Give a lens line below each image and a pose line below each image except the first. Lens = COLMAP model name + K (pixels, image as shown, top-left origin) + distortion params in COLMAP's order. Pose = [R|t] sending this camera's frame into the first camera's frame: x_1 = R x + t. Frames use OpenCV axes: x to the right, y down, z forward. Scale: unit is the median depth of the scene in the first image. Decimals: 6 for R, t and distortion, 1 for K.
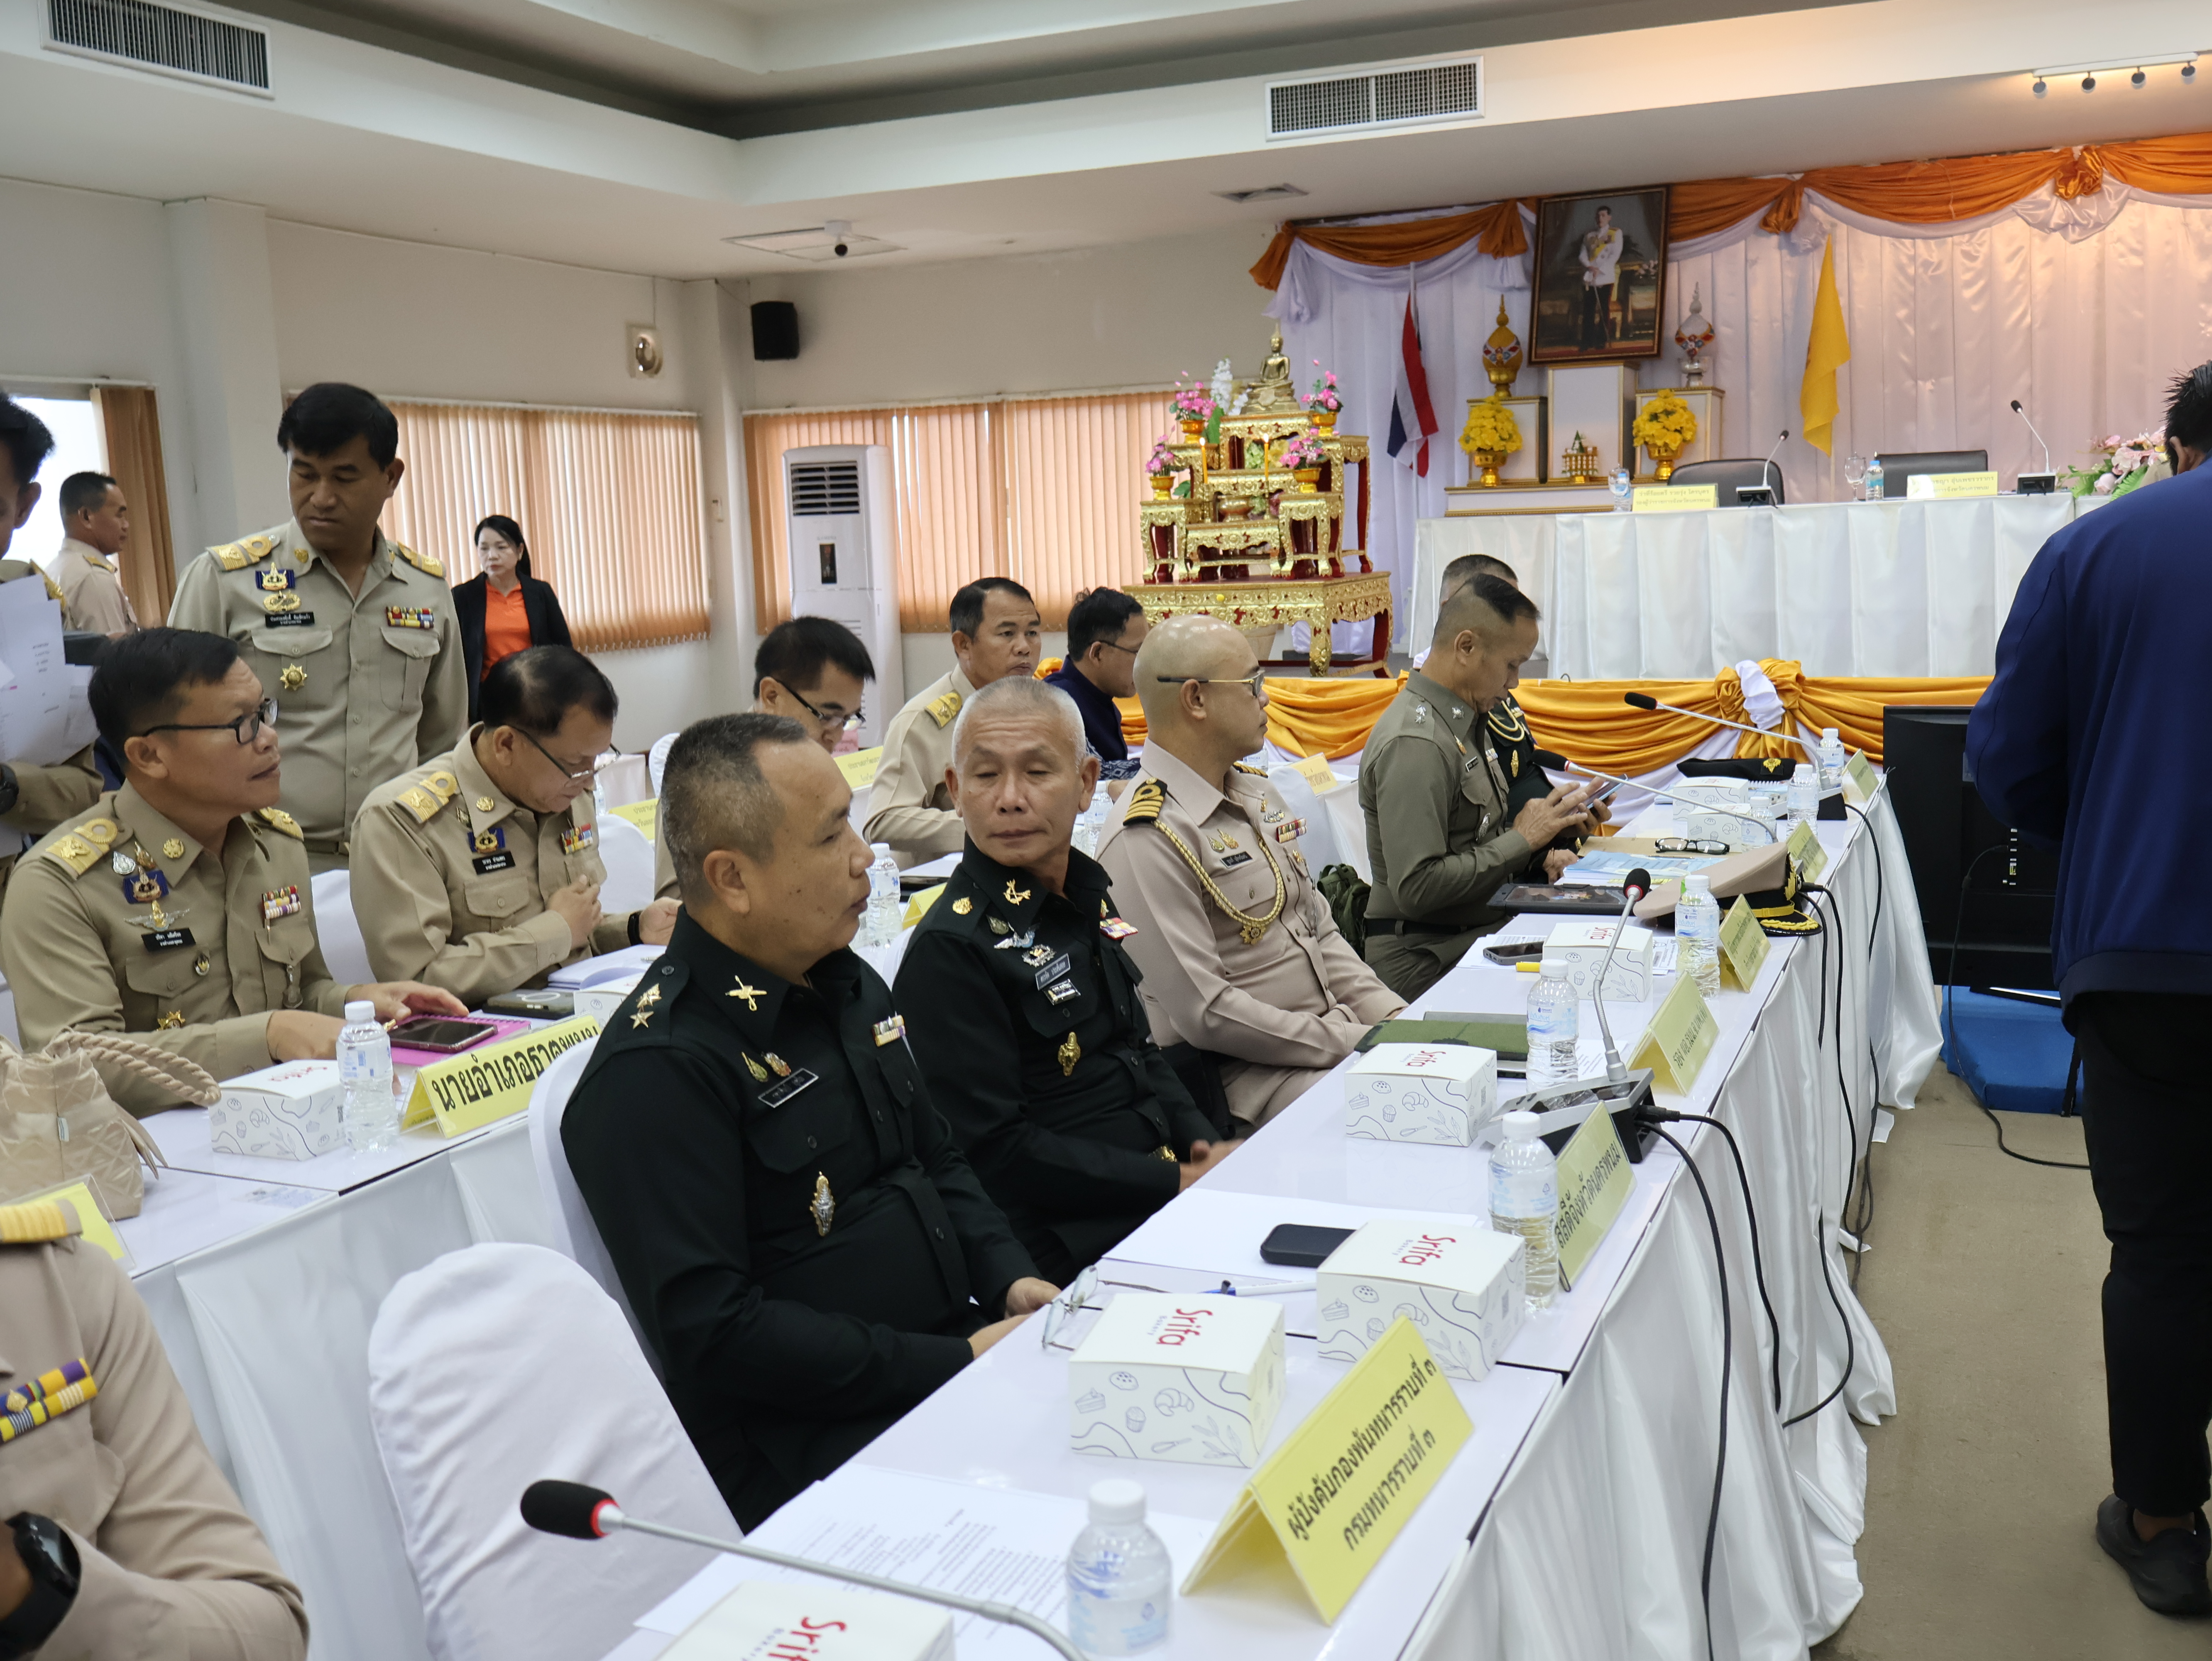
lens RADIAL K [[2073.8, 0, 1095.7], [0, 2073.8, 810.9], [0, 0, 1]] dist [-0.000249, 0.000000]
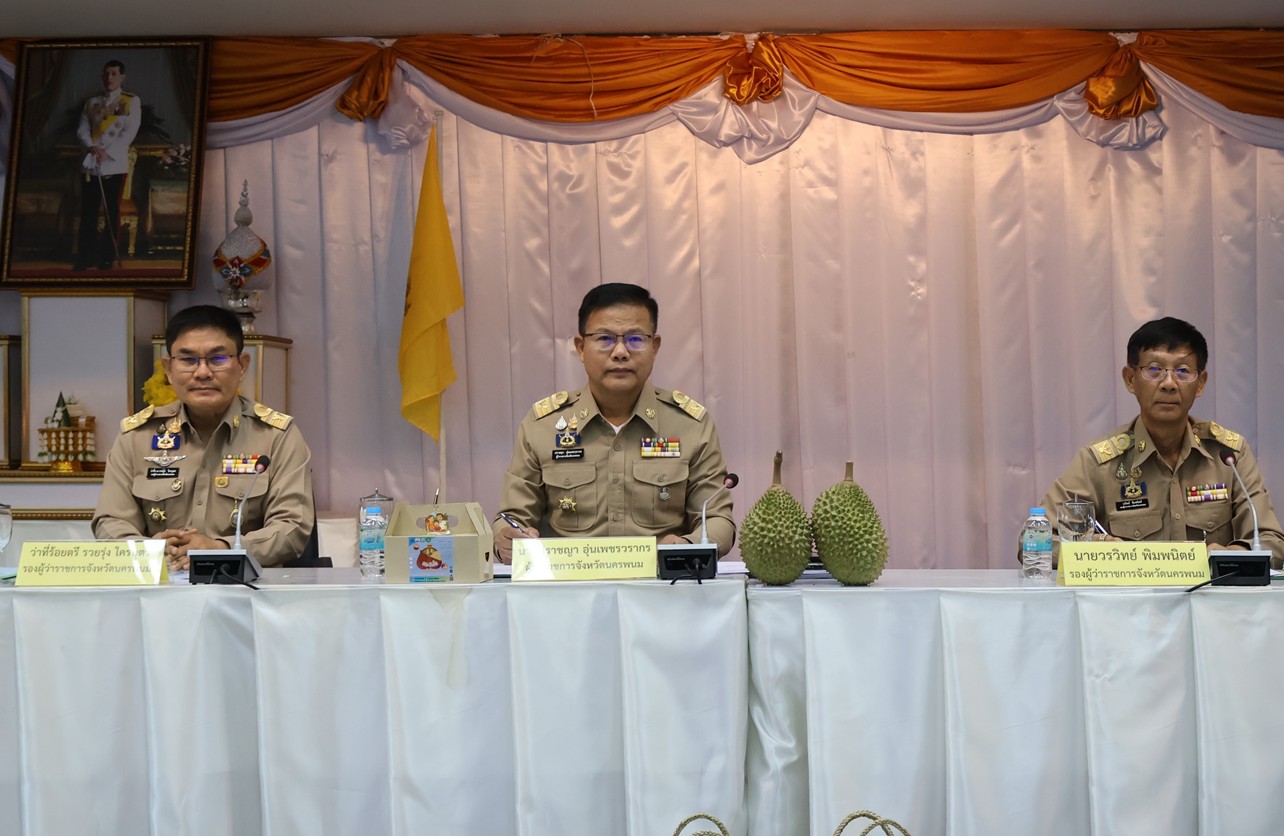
lens RADIAL K [[2041.5, 0, 667.4], [0, 2041.5, 451.8], [0, 0, 1]] dist [0.000541, 0.000000]
pose [[0.926875, 0.020625, 0.374803, 0.172866], [0.023503, 0.993341, -0.112786, -0.090395], [-0.374634, 0.113347, 0.920218, 0.352172]]
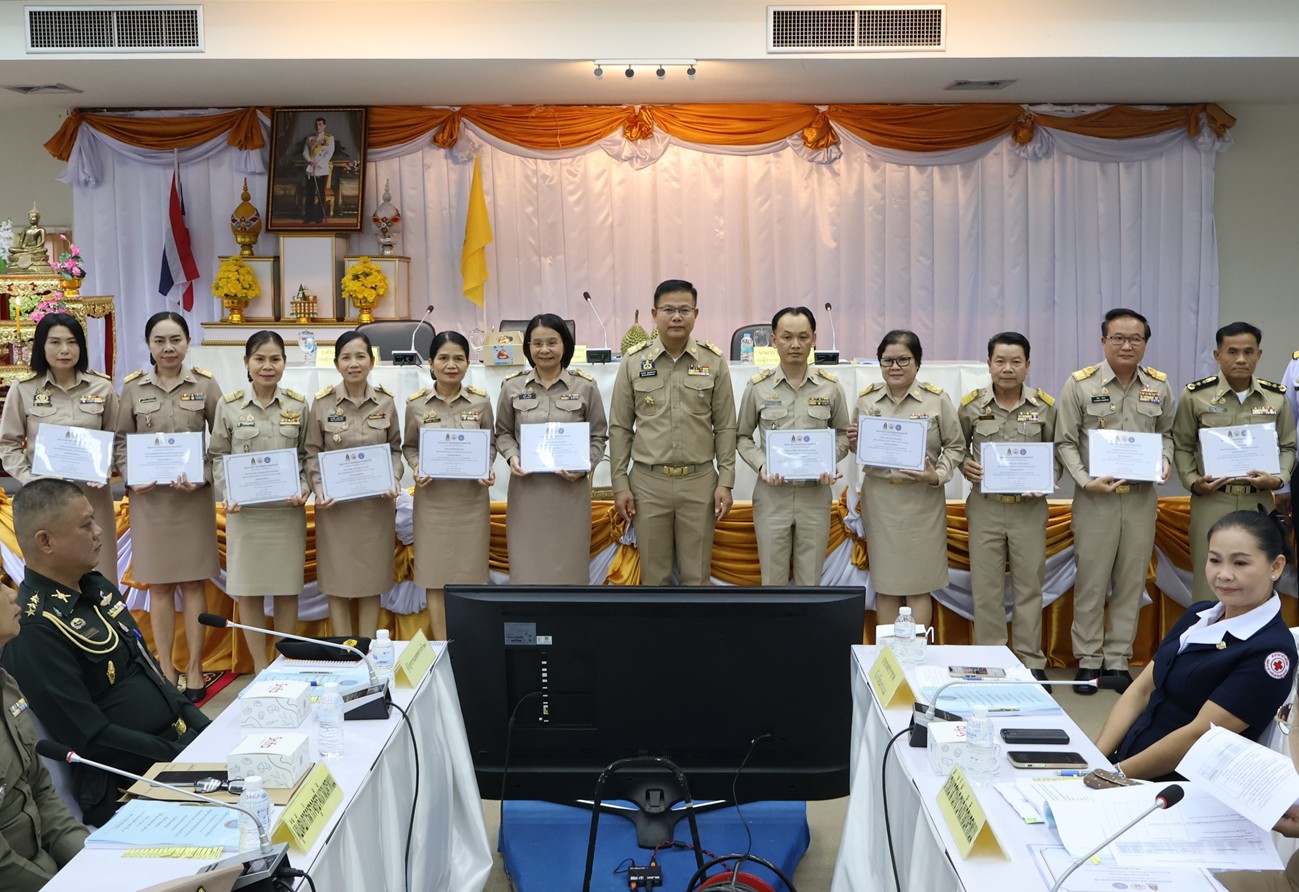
lens RADIAL K [[1435.1, 0, 641.1], [0, 1435.1, 424.2], [0, 0, 1]] dist [-0.013704, 0.000000]
pose [[0.917881, -0.007011, 0.396793, 0.067731], [0.026280, 0.998723, -0.043147, -0.048585], [-0.395984, 0.050031, 0.916893, 0.074193]]
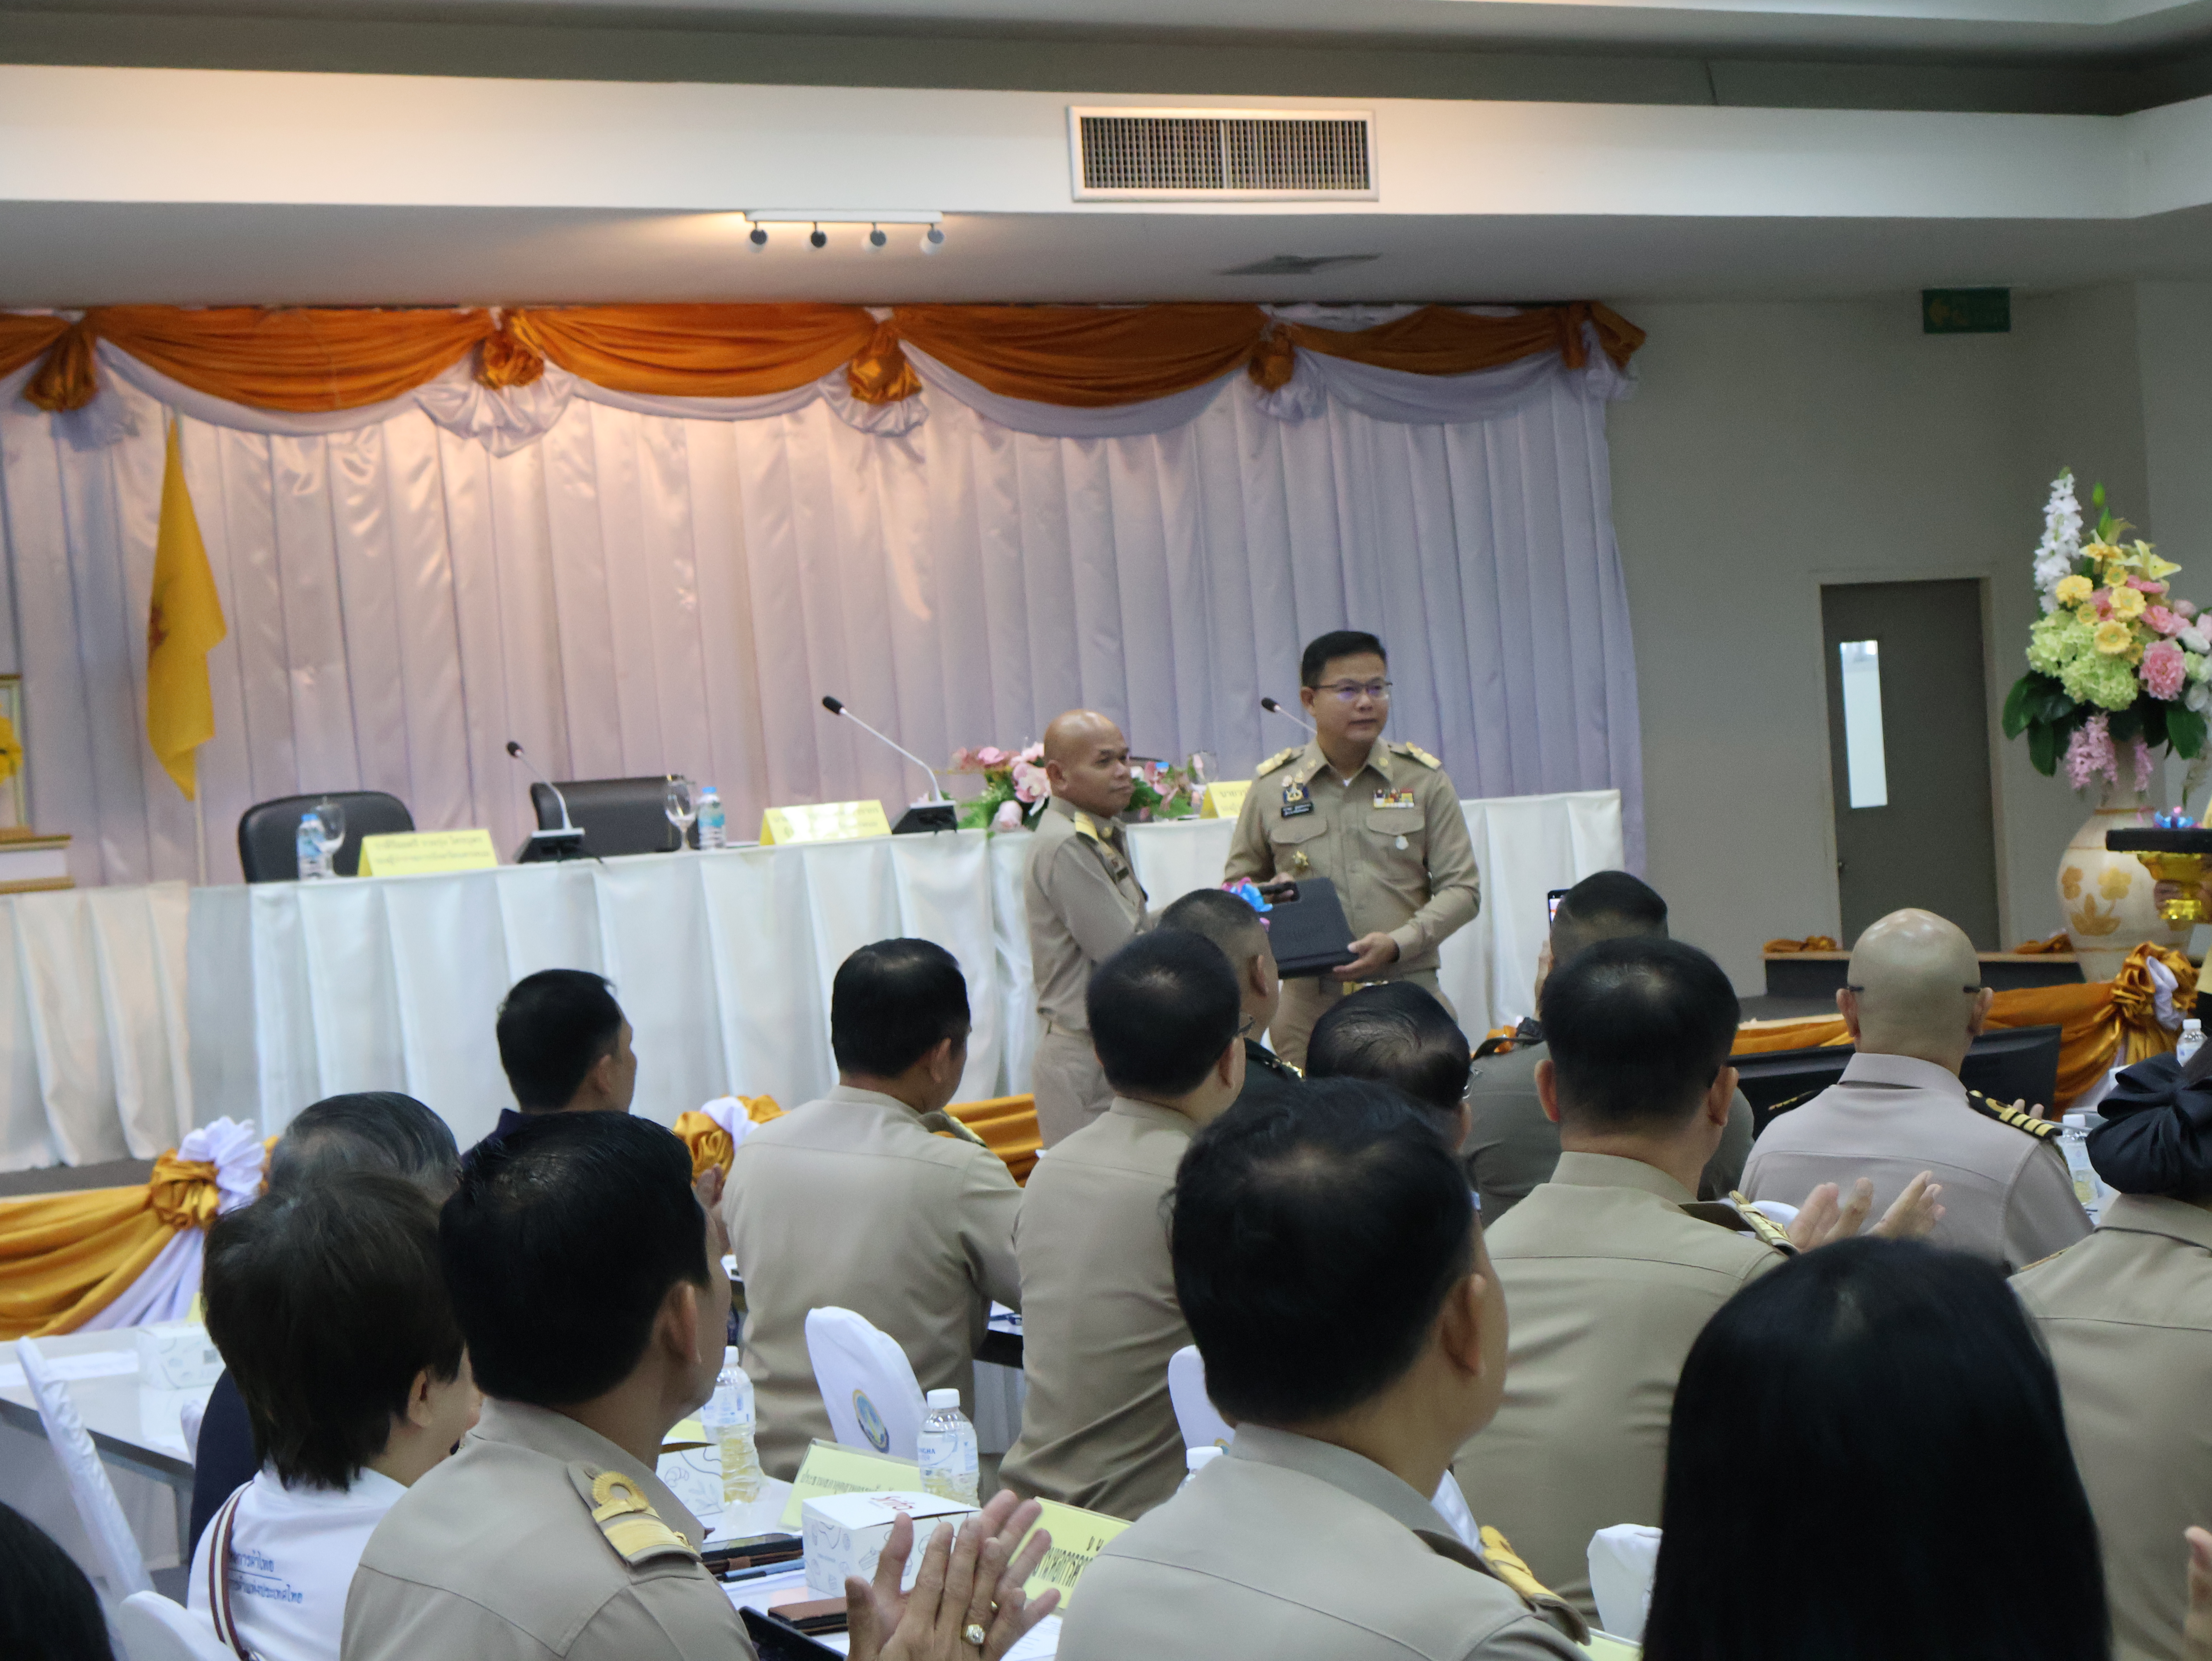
lens RADIAL K [[4511.9, 0, 1102.4], [0, 4511.9, 822.0], [0, 0, 1]] dist [0.031666, 0.000000]
pose [[0.603579, -0.011534, 0.797219, -0.488217], [0.151590, 0.983317, -0.100543, -0.001658], [-0.782759, 0.181536, 0.595258, 0.066913]]
